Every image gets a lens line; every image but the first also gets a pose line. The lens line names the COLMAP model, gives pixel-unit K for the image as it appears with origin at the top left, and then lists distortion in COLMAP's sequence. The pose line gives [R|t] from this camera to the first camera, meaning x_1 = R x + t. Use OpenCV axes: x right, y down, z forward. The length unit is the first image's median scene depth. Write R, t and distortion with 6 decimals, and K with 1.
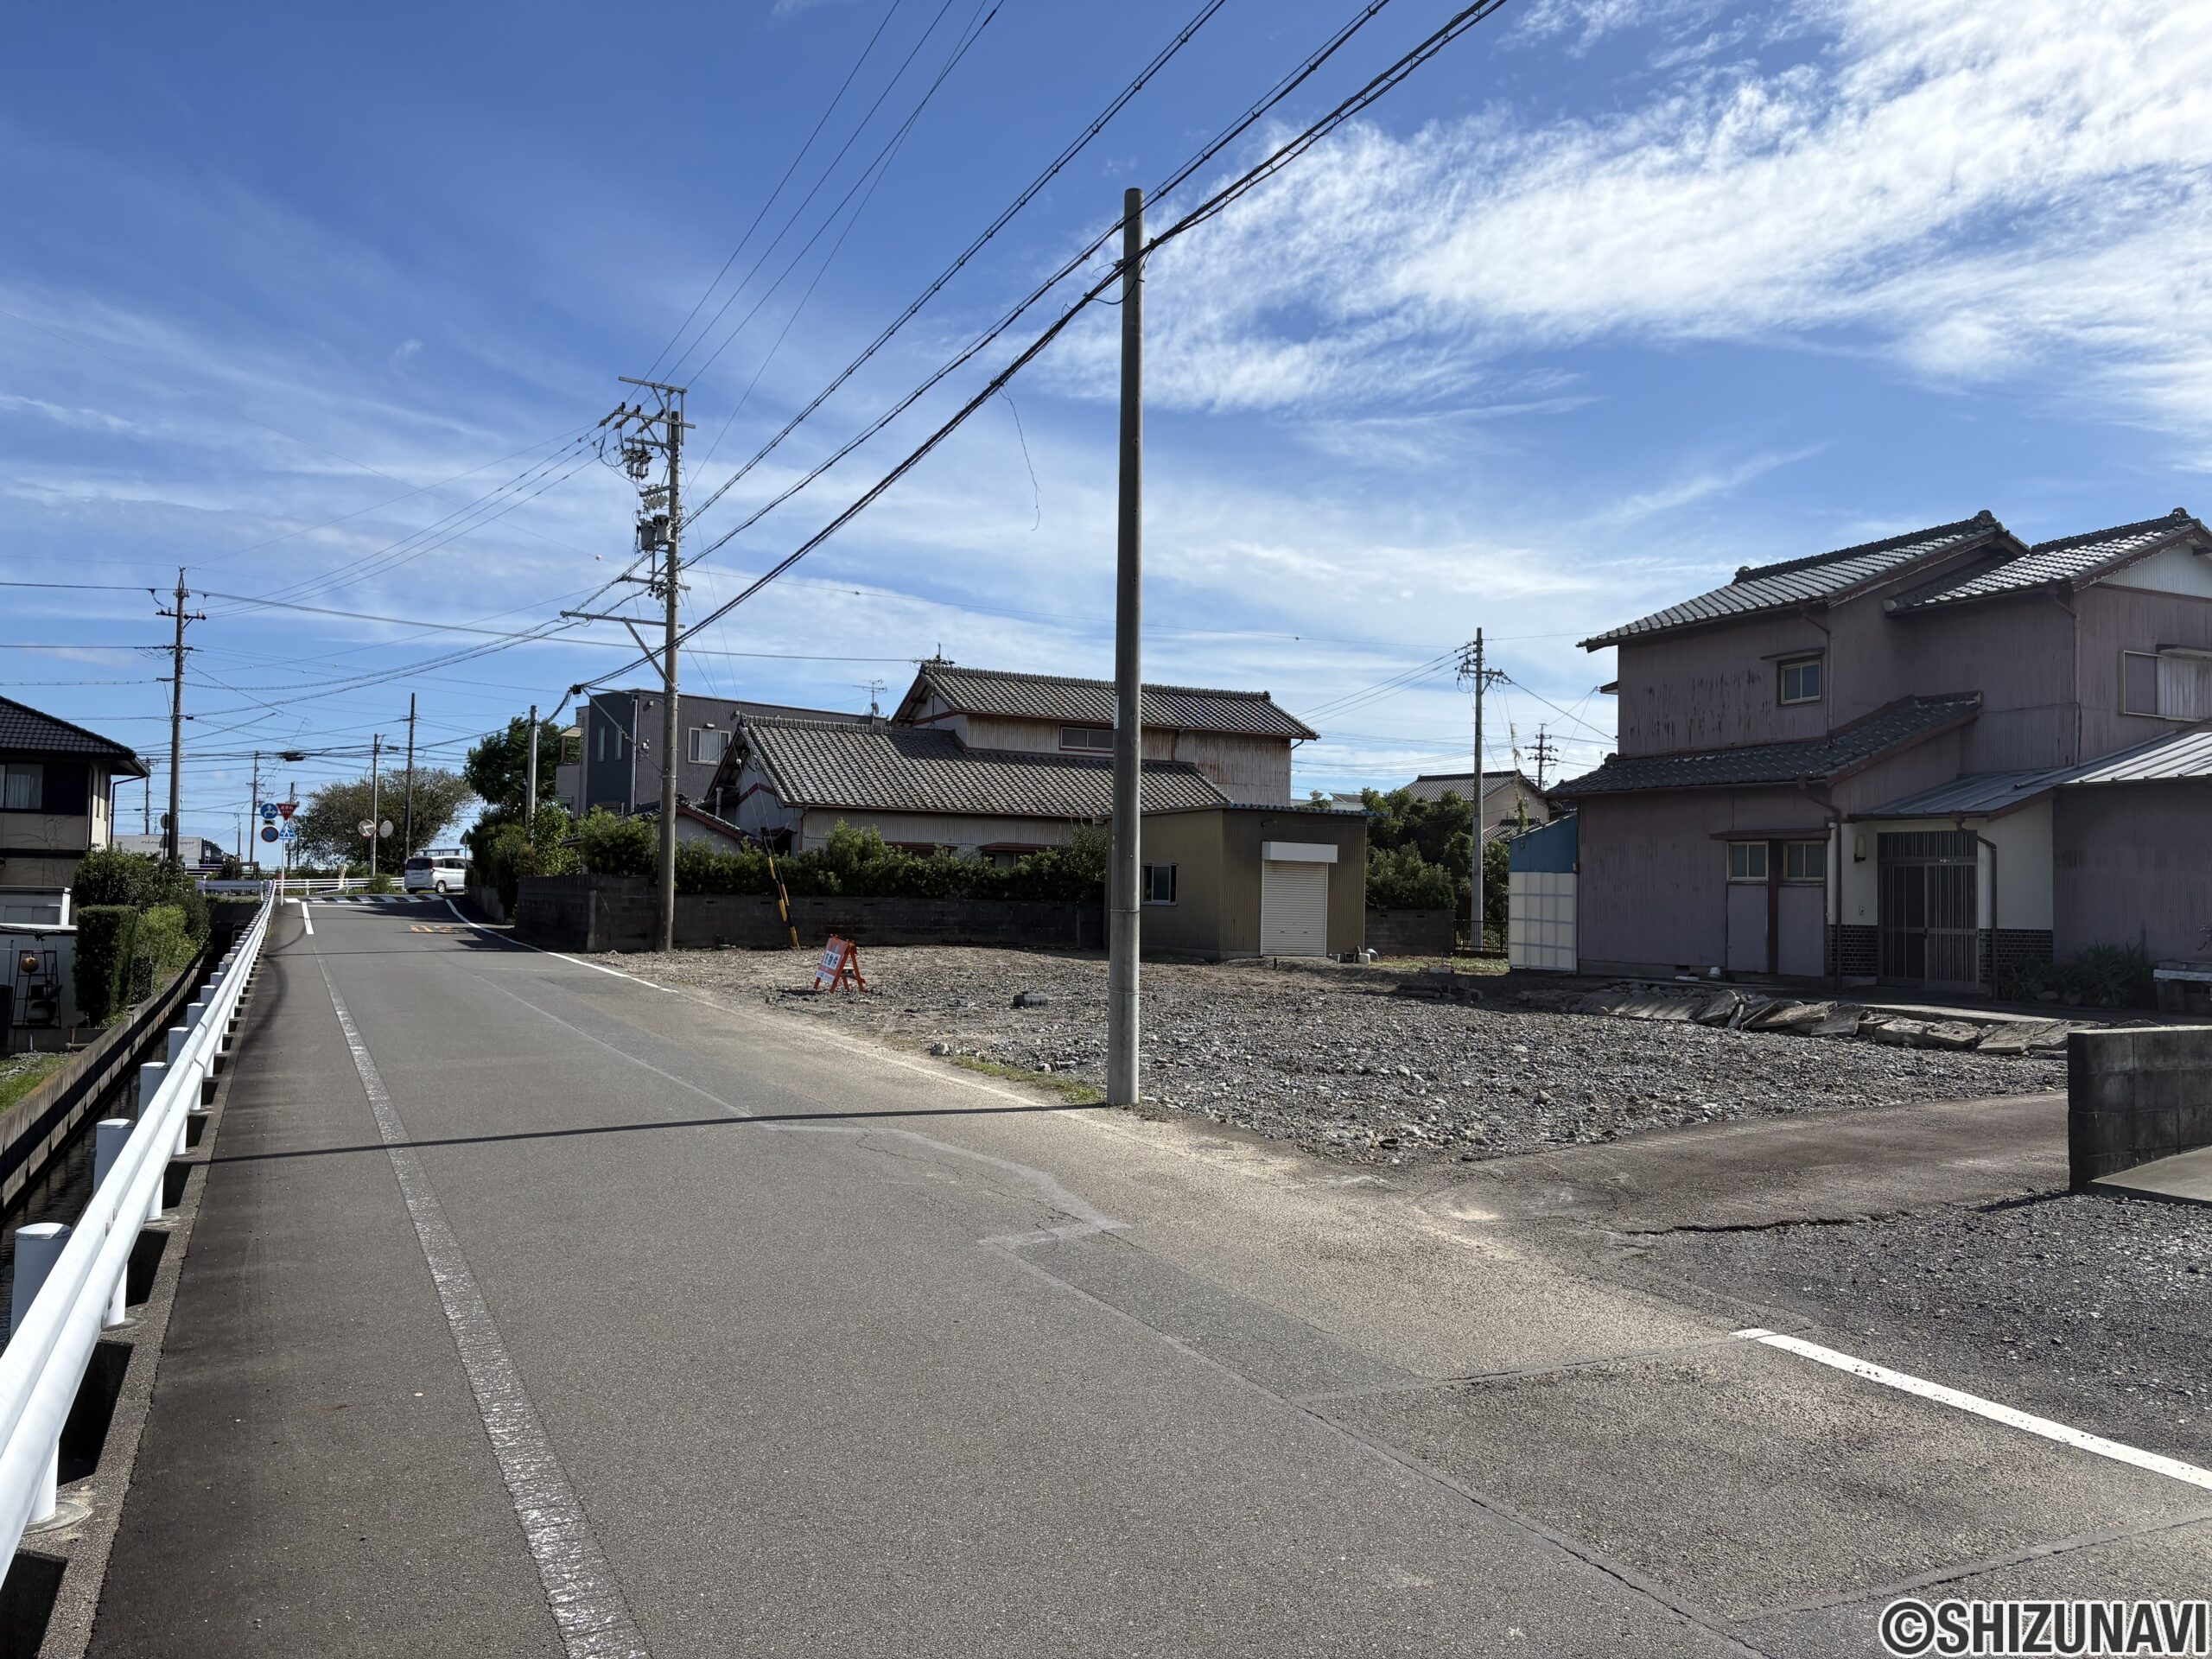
lens RADIAL K [[1673.3, 0, 1104.4], [0, 1673.3, 837.6], [0, 0, 1]] dist [0.055892, -0.061686]
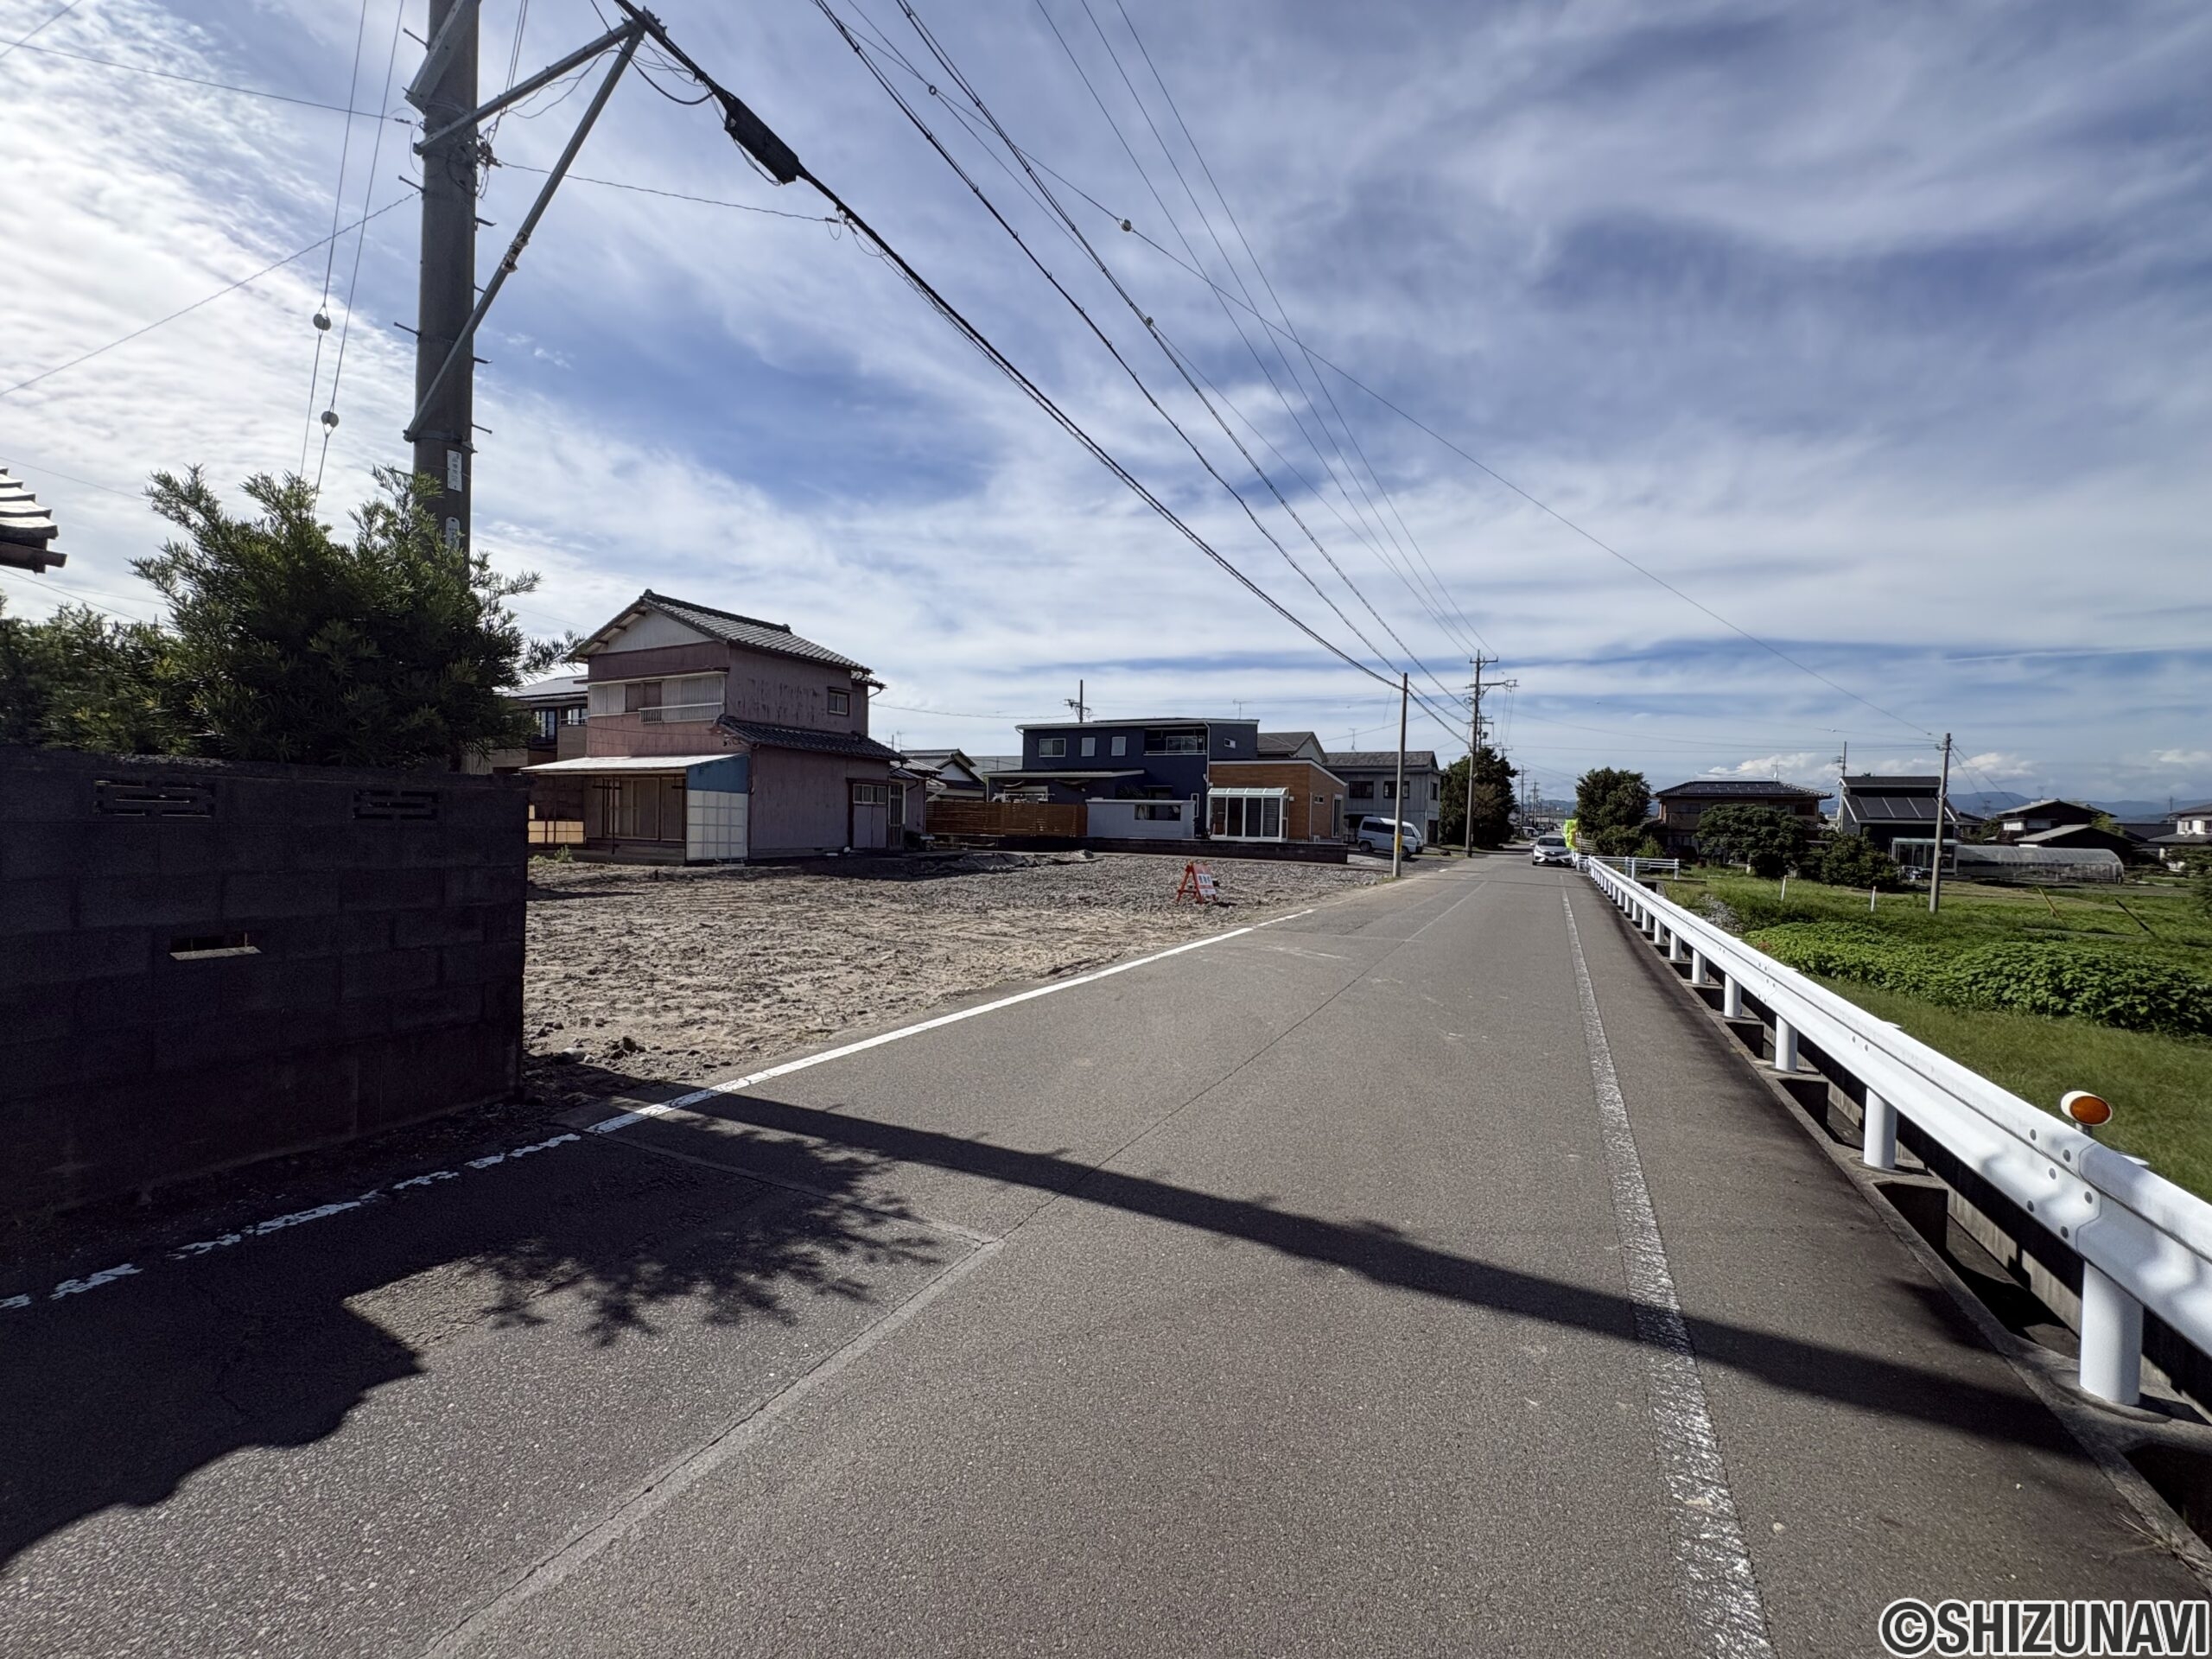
lens RADIAL K [[880.1, 0, 1105.0], [0, 880.1, 836.4], [0, 0, 1]] dist [-0.000360, 0.000339]
pose [[-0.606859, -0.051304, 0.793152, -0.442582], [-0.065970, 0.997723, 0.014061, 0.021555], [-0.792067, -0.043791, -0.608862, 0.976262]]
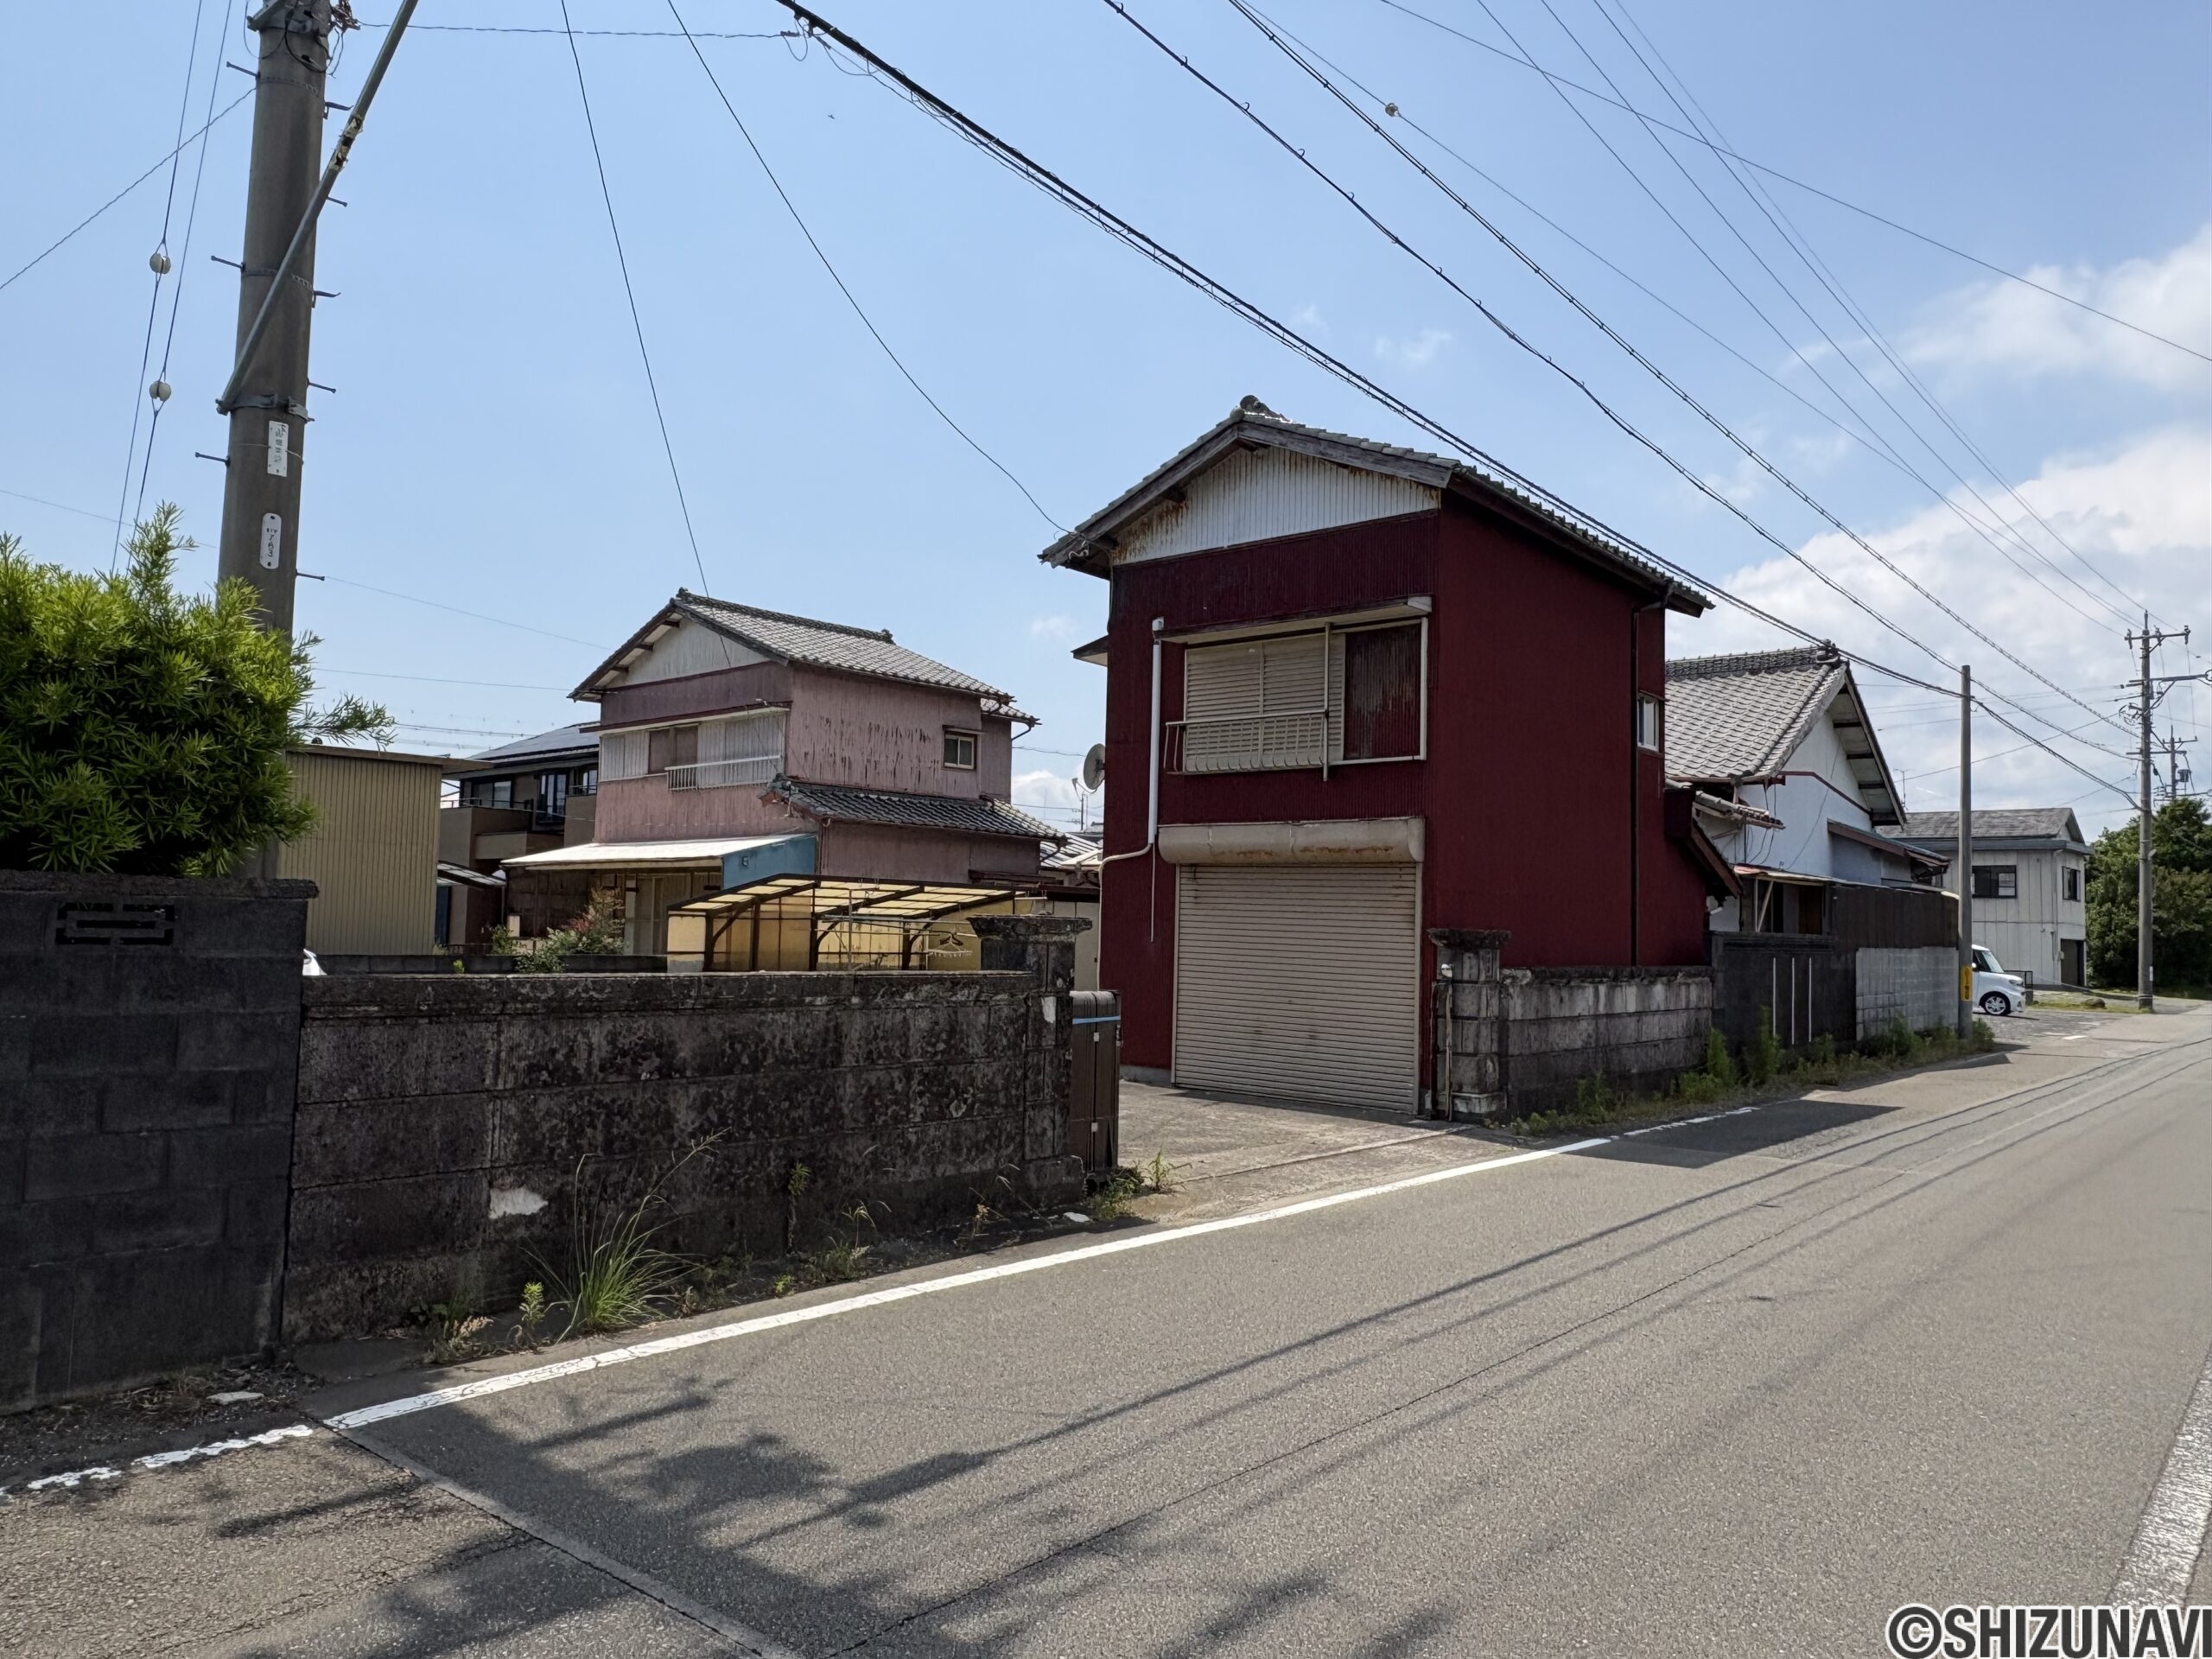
lens RADIAL K [[1492.3, 0, 1093.3], [0, 1492.3, 843.2], [0, 0, 1]] dist [-0.007447, 0.007230]
pose [[-0.404741, 0.020520, 0.914201, -0.455867], [-0.066503, 0.996440, -0.051808, 0.018957], [-0.912010, -0.081766, -0.401936, 0.954296]]
